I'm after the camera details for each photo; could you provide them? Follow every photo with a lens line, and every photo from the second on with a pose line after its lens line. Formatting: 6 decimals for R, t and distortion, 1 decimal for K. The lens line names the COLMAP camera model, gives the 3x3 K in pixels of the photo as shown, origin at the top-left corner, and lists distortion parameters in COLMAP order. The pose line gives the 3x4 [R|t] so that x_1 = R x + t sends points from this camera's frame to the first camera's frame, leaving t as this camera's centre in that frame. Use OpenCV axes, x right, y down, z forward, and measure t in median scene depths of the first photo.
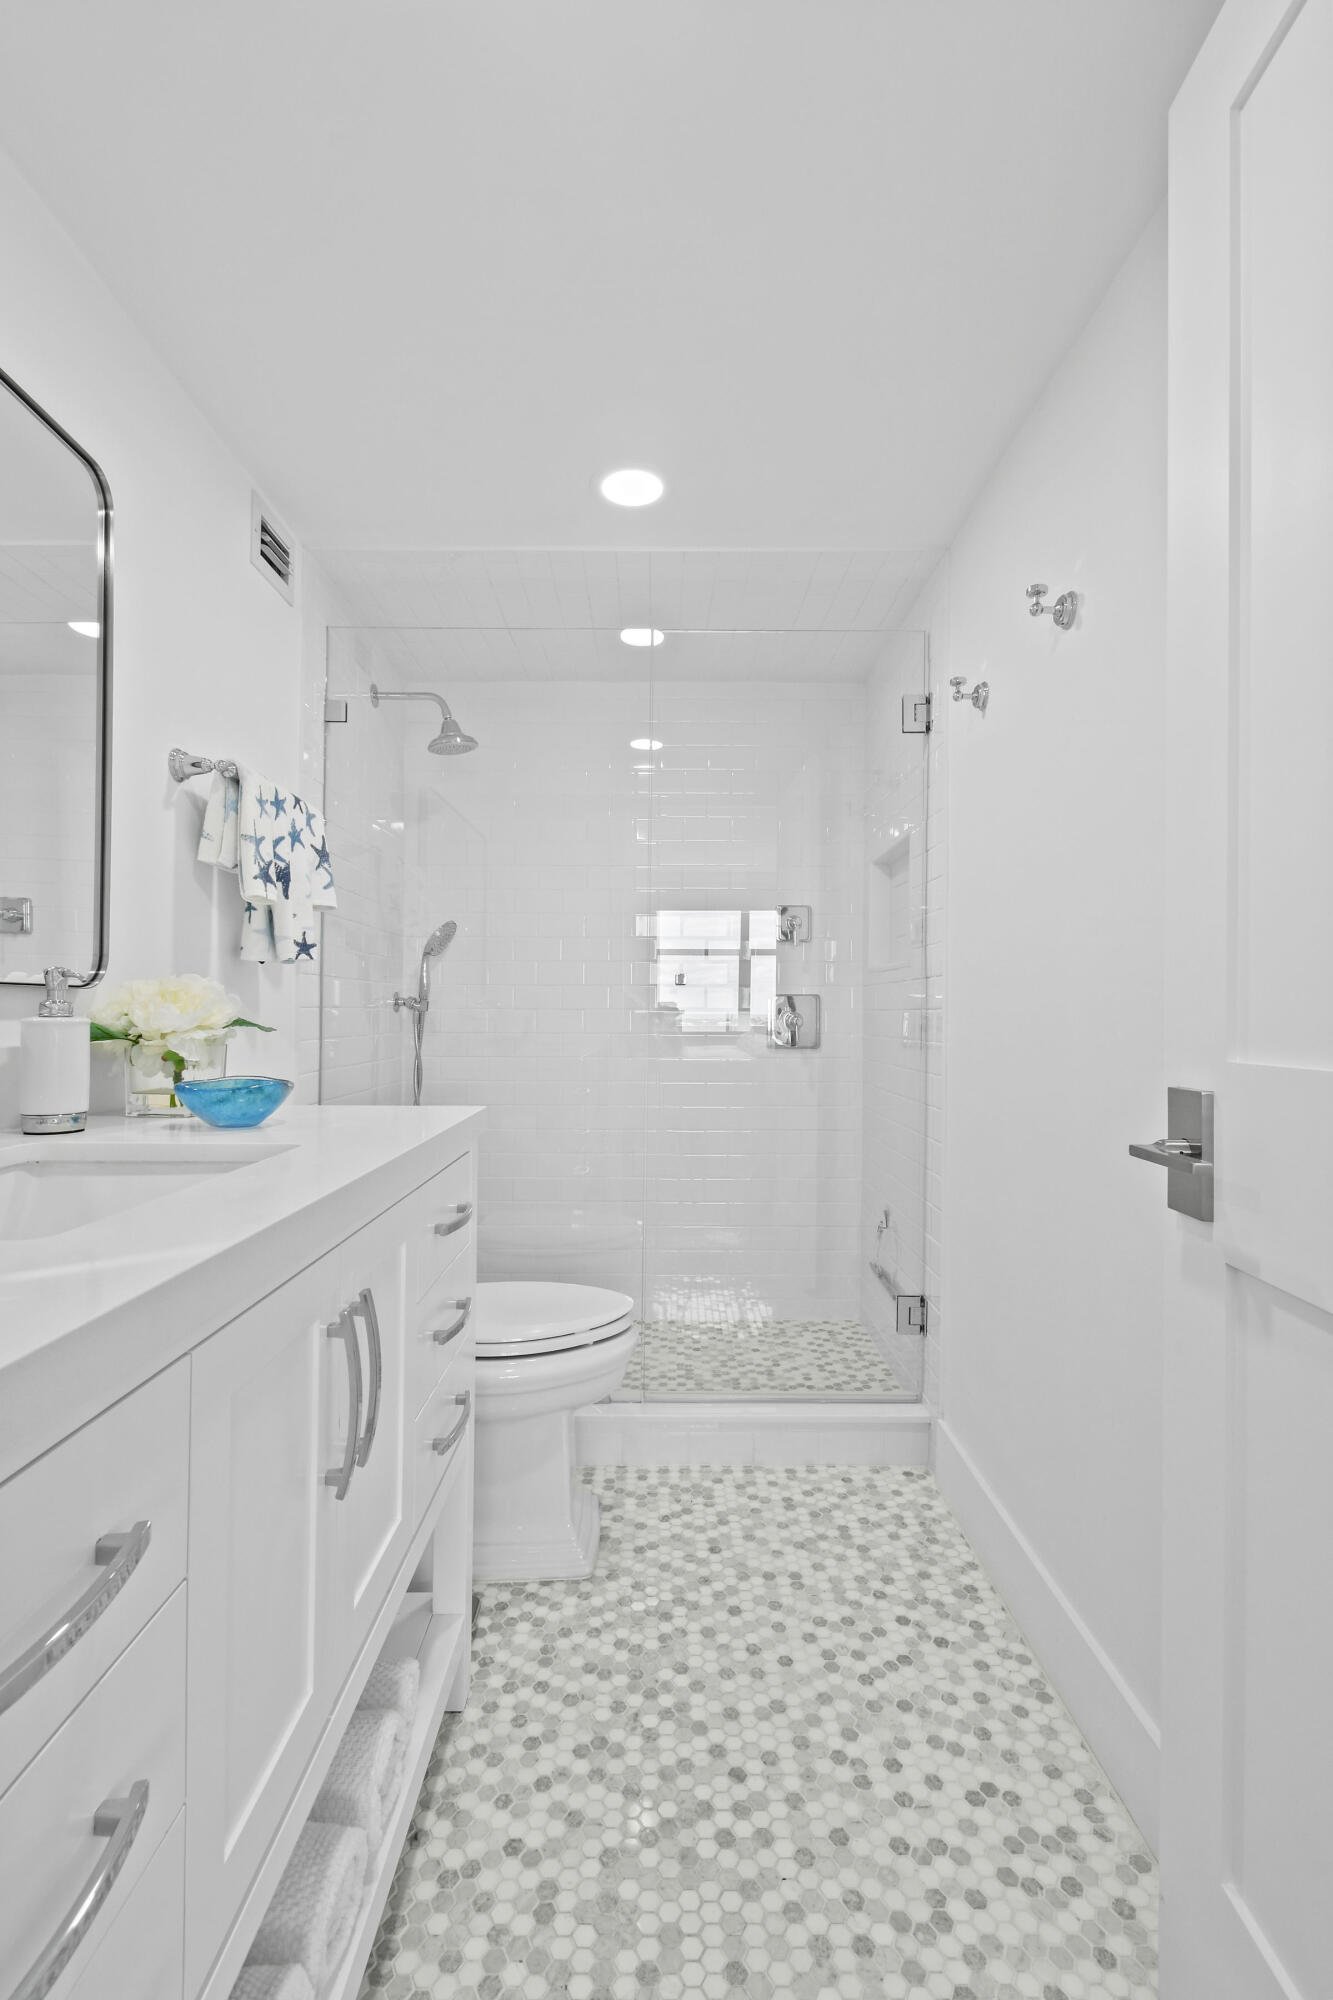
lens RADIAL K [[851.6, 0, 666.5], [0, 851.6, 1000.0], [0, 0, 1]] dist [0.013705, -0.007934]
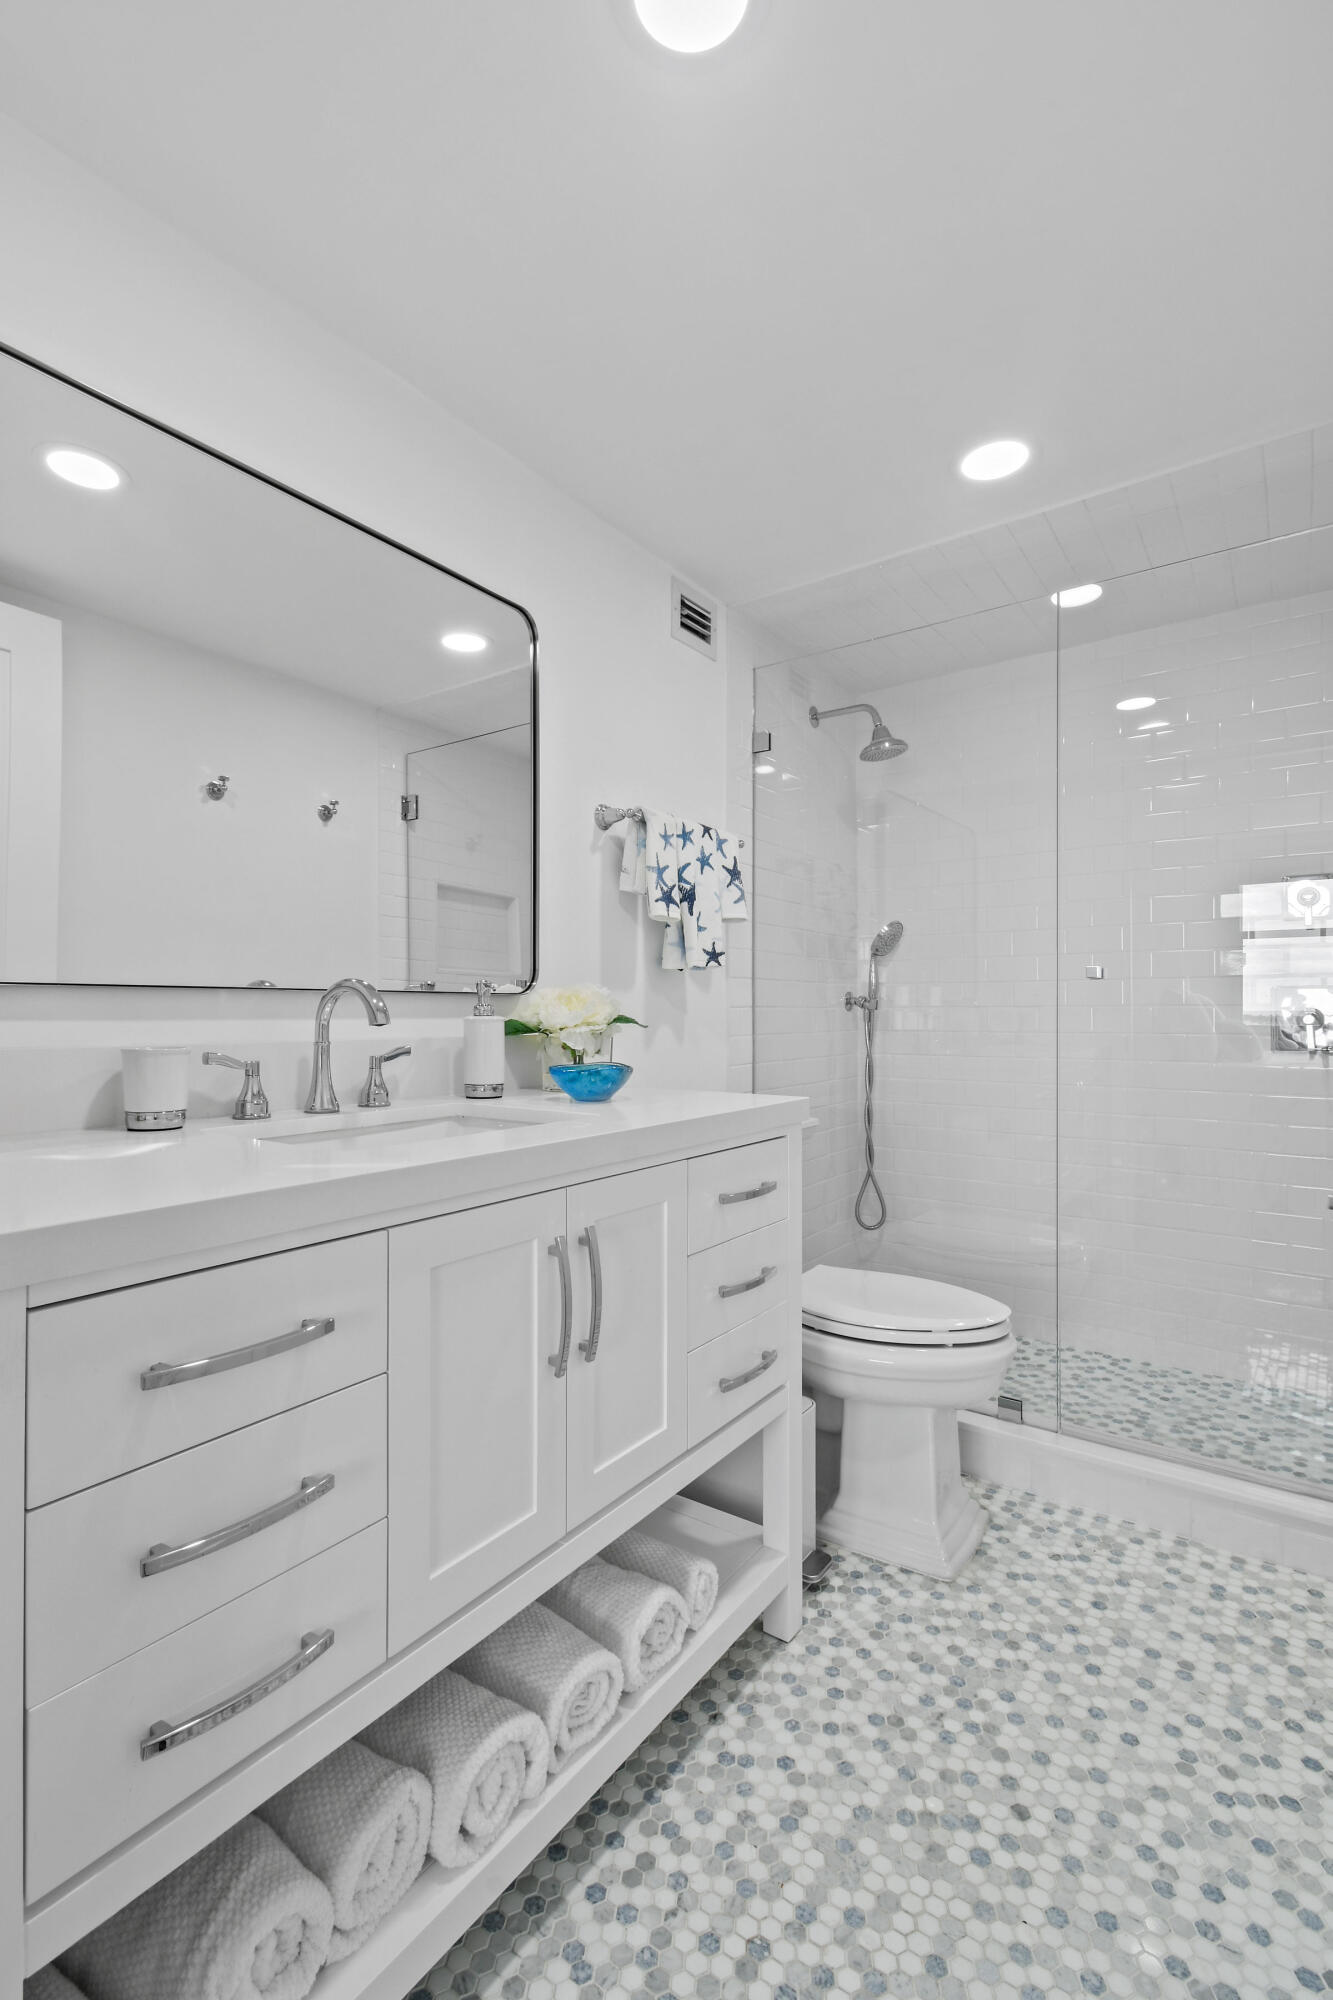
lens RADIAL K [[899.6, 0, 727.2], [0, 899.6, 996.6], [0, 0, 1]] dist [0.008557, -0.006306]
pose [[0.829937, -0.013178, -0.557702, 0.302129], [0.013000, 0.999906, -0.004282, -0.000146], [0.557706, -0.003697, 0.830030, -0.006837]]
